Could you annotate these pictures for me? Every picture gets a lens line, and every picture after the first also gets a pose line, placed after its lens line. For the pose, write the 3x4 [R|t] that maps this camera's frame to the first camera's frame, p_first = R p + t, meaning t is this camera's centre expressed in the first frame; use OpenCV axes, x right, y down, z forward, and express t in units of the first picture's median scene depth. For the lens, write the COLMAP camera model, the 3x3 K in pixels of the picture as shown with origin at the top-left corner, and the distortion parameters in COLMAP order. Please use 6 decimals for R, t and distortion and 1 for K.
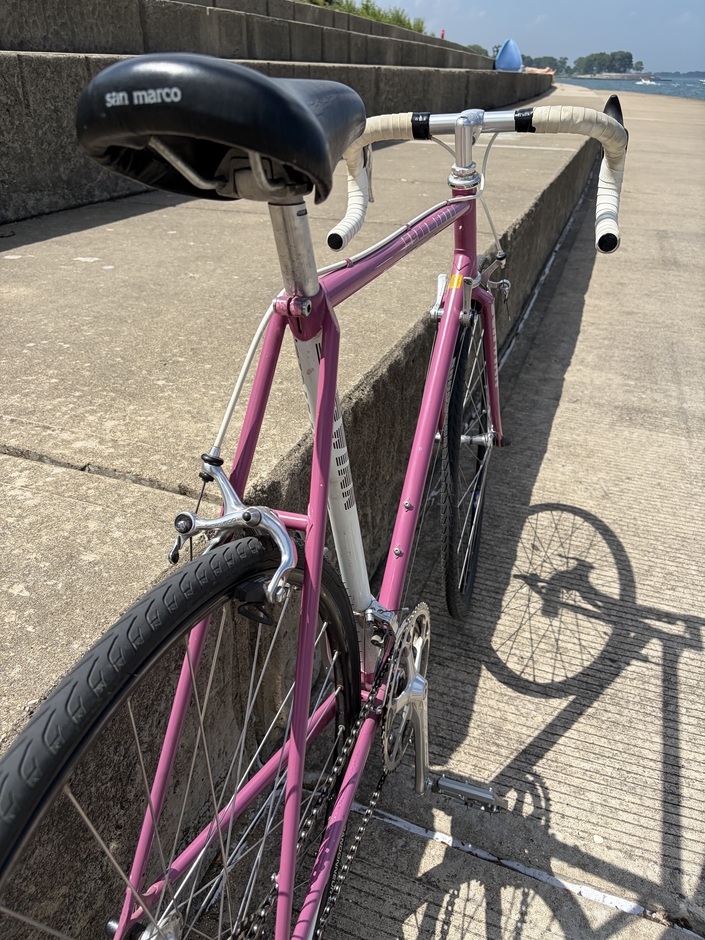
lens RADIAL K [[711.2, 0, 353.0], [0, 711.2, 469.9], [0, 0, 1]] dist [0.006835, 0.001984]
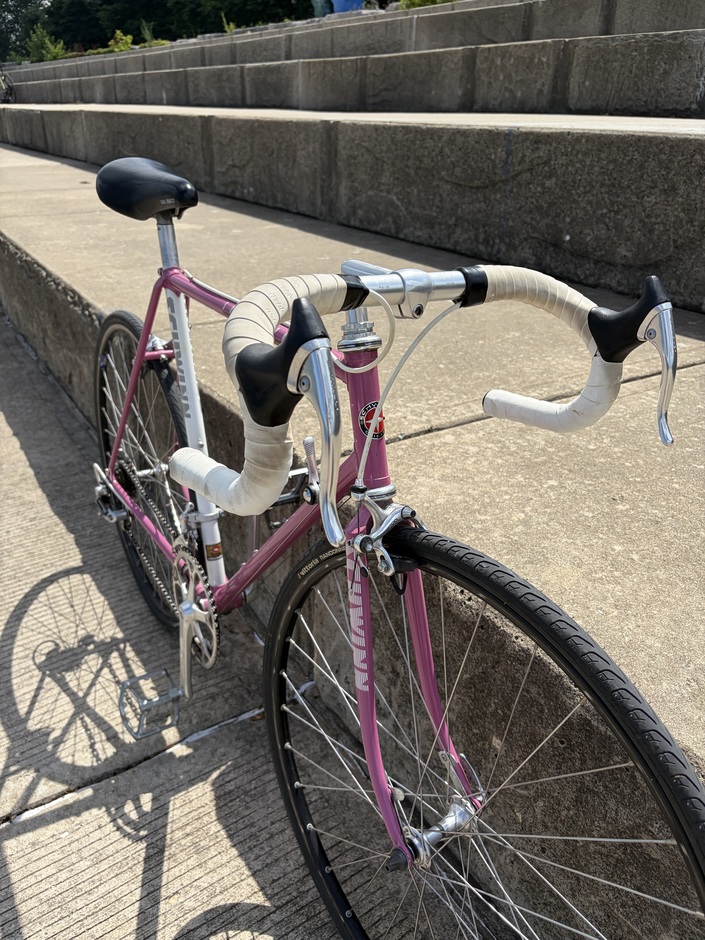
lens RADIAL K [[711.2, 0, 352.9], [0, 711.2, 470.3], [0, 0, 1]] dist [0.006835, 0.001984]
pose [[-0.594799, 0.335912, -0.730327, 0.642994], [-0.412787, 0.651956, 0.636051, -0.684484], [0.689798, 0.679791, -0.249122, 1.109471]]
